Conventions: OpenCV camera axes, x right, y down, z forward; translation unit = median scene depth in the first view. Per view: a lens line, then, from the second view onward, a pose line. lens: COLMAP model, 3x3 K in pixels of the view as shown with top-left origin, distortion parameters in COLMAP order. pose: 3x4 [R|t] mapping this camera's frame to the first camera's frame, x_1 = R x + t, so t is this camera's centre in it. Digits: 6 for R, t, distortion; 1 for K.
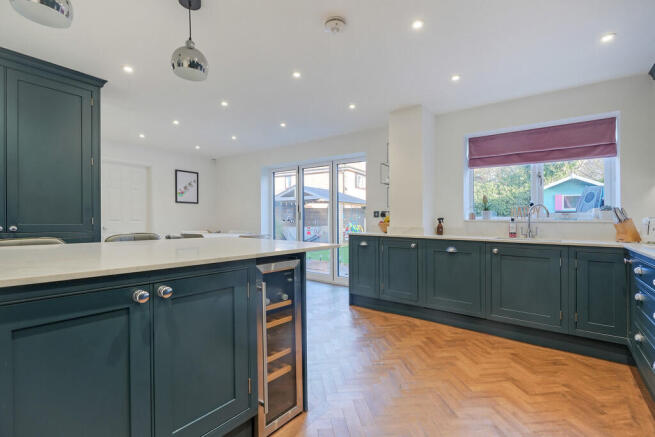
lens RADIAL K [[301.9, 0, 332.3], [0, 301.9, 218.5], [0, 0, 1]] dist [0.002218, 0.002407]
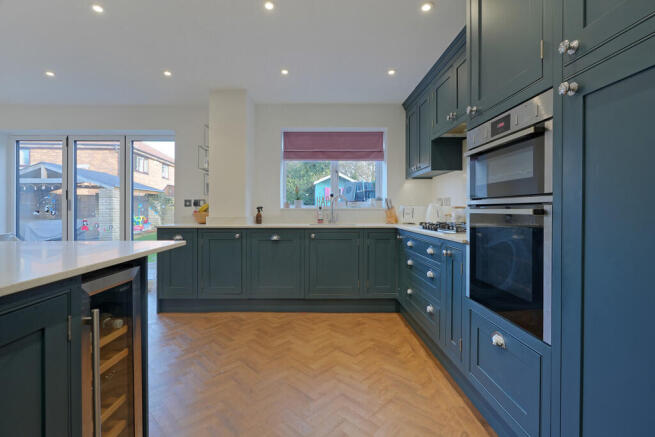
lens RADIAL K [[301.9, 0, 318.2], [0, 301.9, 205.7], [0, 0, 1]] dist [0.002218, 0.002407]
pose [[0.798819, -0.004409, 0.601556, -0.112500], [0.007338, 0.999970, -0.002415, -0.002473], [-0.601527, 0.006343, 0.798827, 0.094158]]
